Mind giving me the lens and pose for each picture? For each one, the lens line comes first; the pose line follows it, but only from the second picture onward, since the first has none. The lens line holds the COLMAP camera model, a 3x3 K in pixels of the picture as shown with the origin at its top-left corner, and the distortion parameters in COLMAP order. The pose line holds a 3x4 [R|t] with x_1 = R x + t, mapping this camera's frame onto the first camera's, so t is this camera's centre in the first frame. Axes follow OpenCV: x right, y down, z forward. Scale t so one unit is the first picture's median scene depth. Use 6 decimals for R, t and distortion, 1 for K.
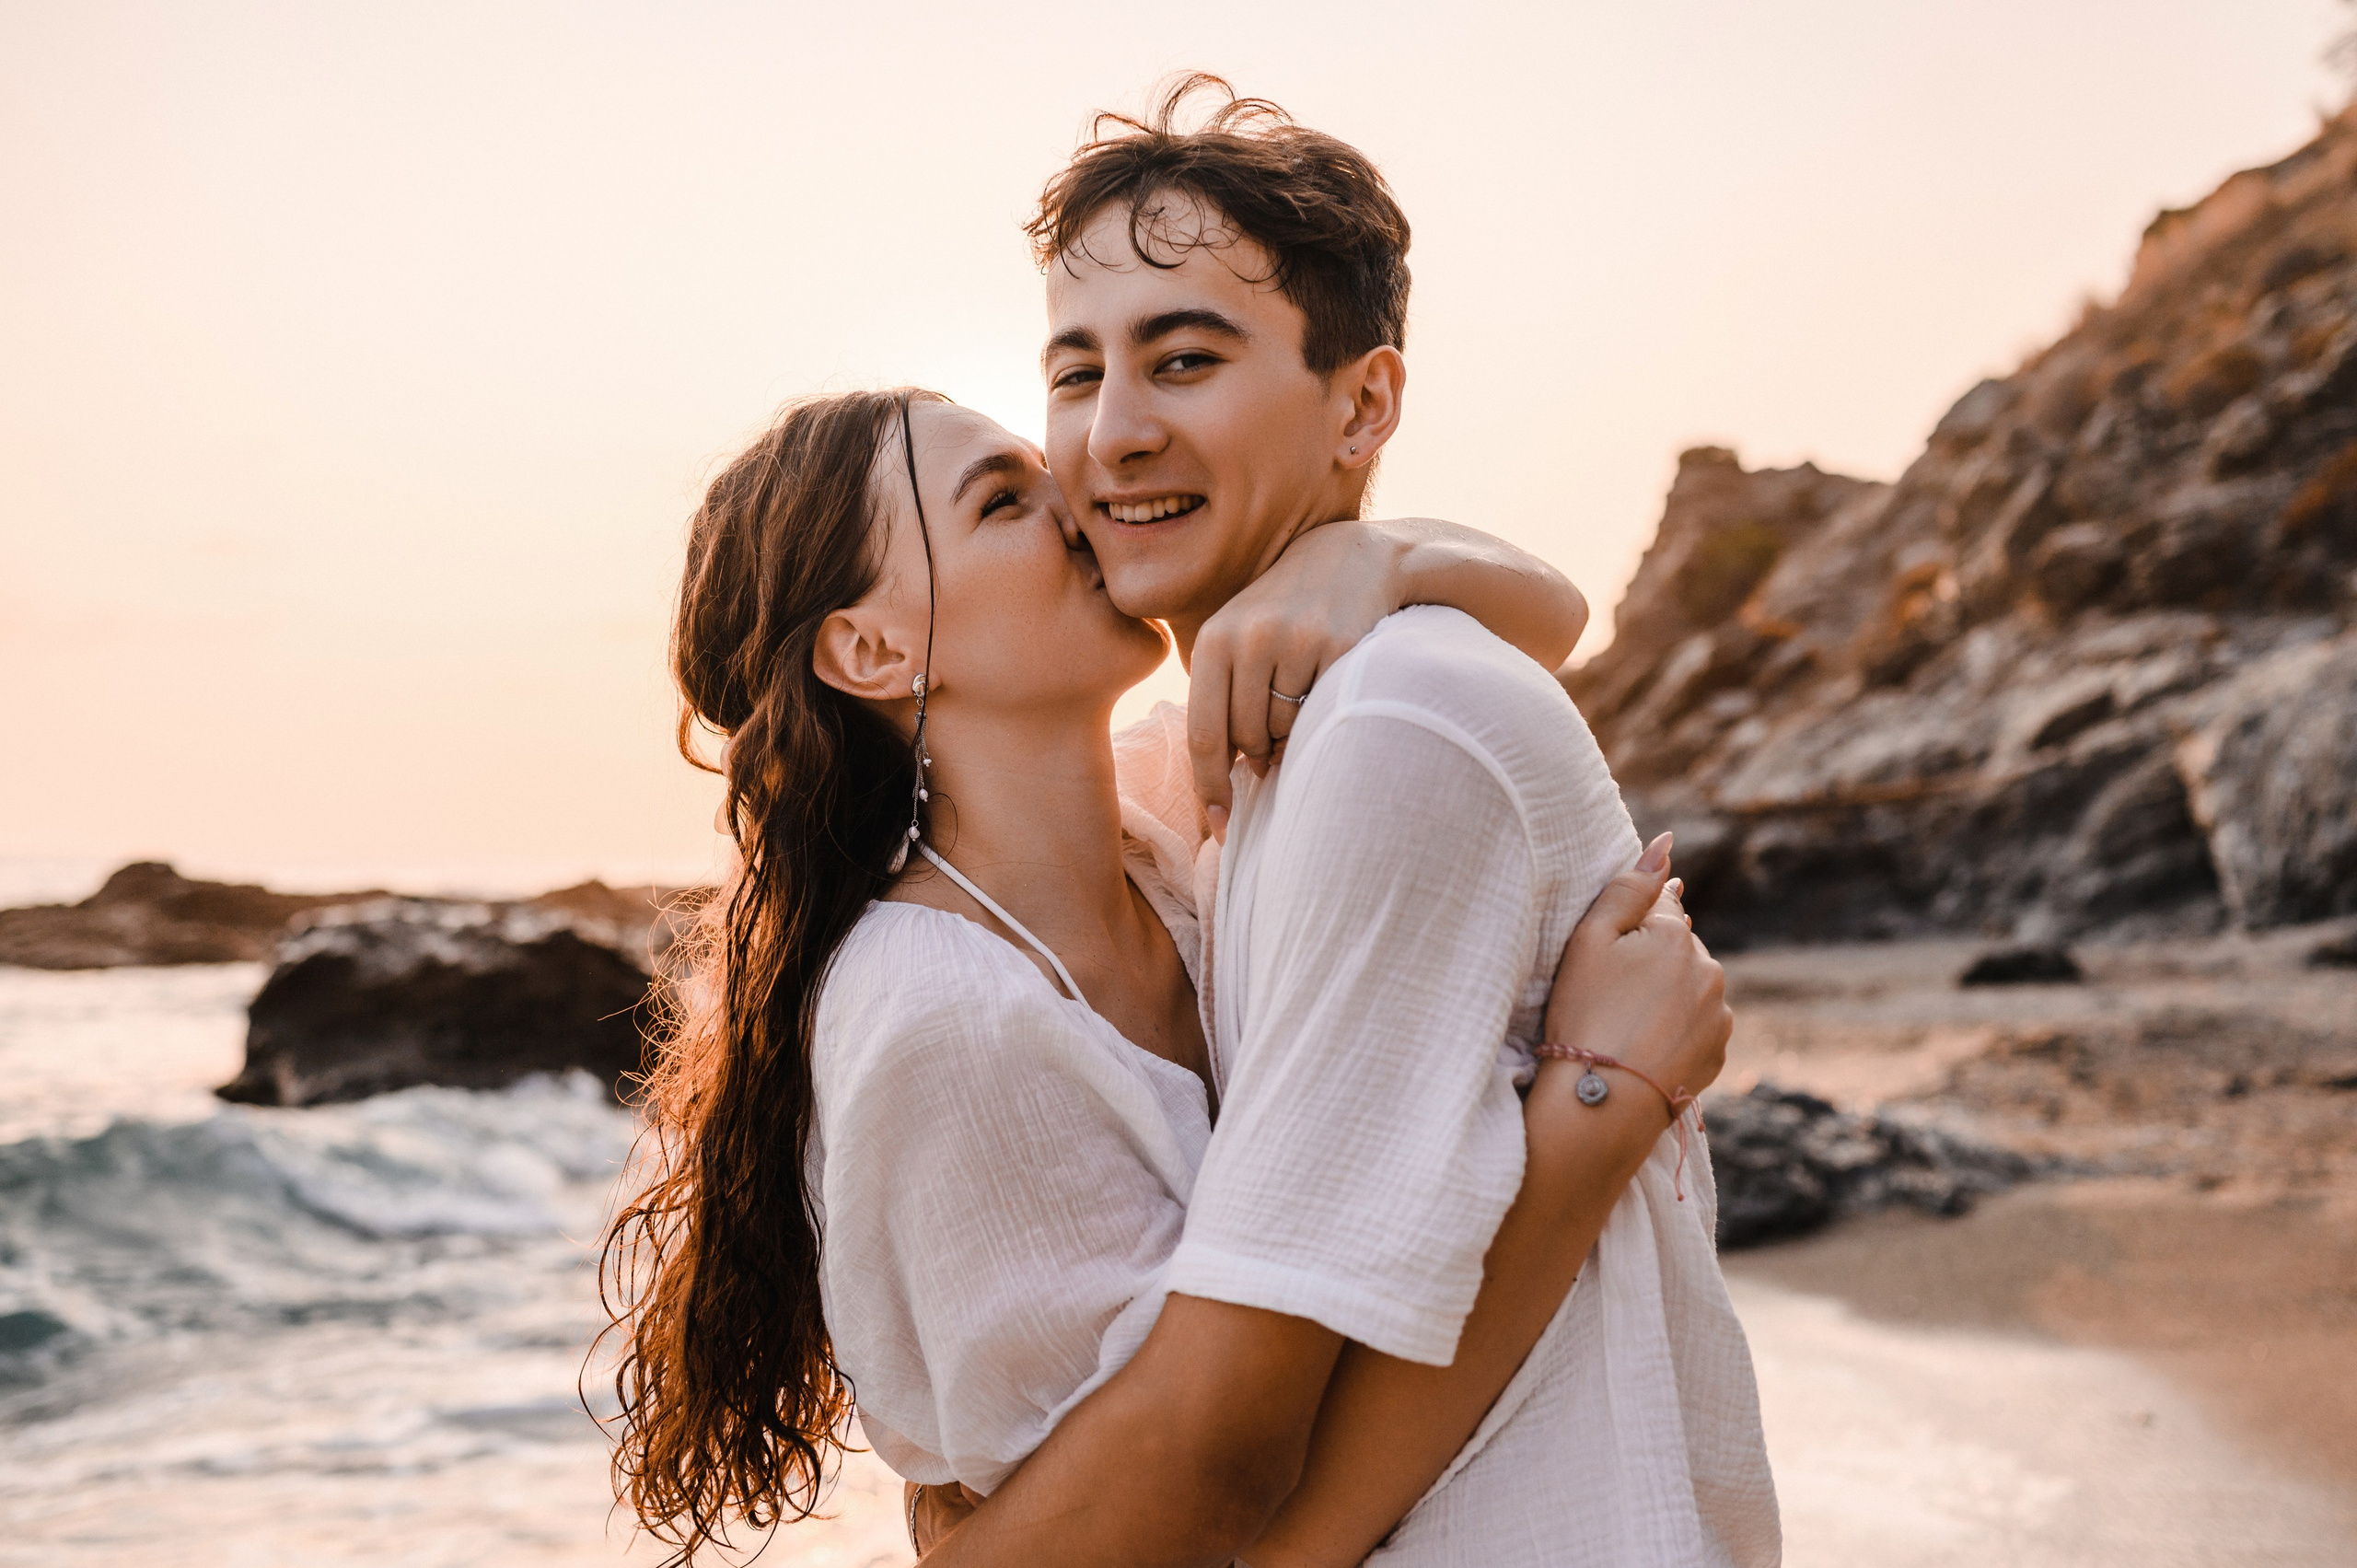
lens RADIAL K [[2200.0, 0, 1206.2], [0, 2200.0, 844.5], [0, 0, 1]] dist [-0.018637, 0.000000]
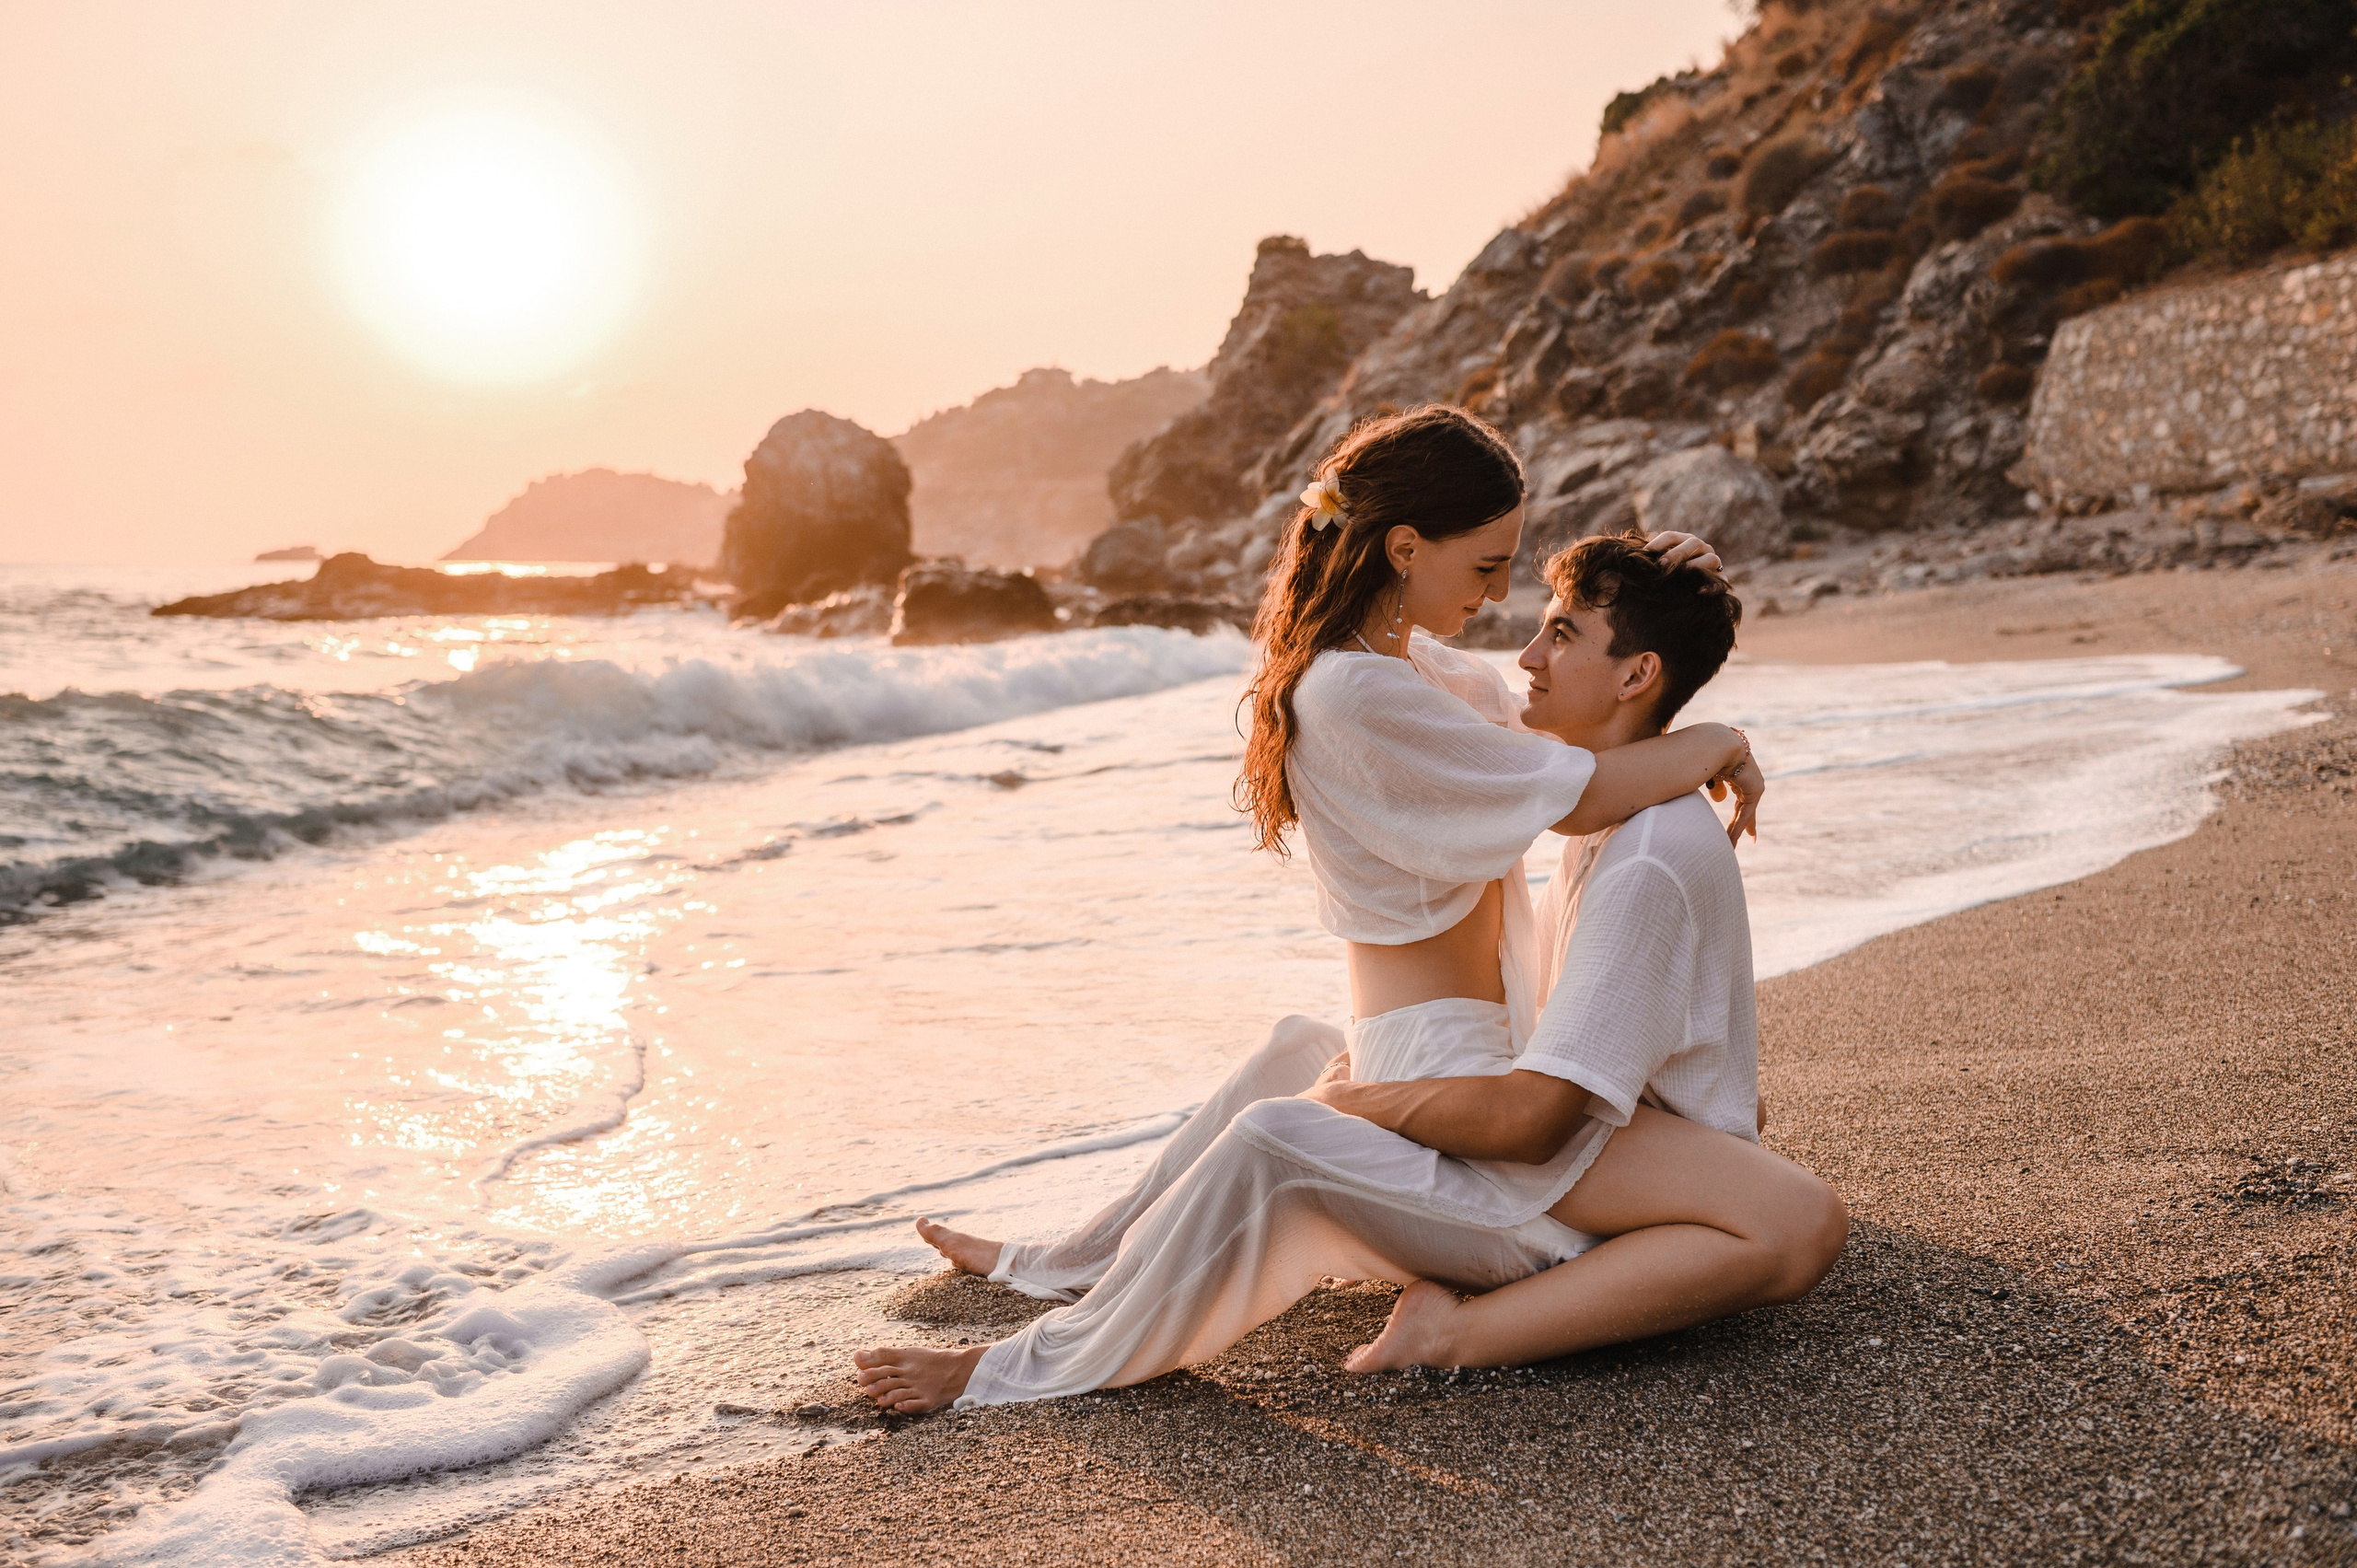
lens RADIAL K [[2200.0, 0, 1209.2], [0, 2200.0, 872.3], [0, 0, 1]] dist [-0.018637, 0.000000]
pose [[0.971076, -0.025076, 0.237451, -0.345765], [-0.007552, 0.990747, 0.135511, 0.024298], [-0.238652, -0.133384, 0.961901, -0.735780]]
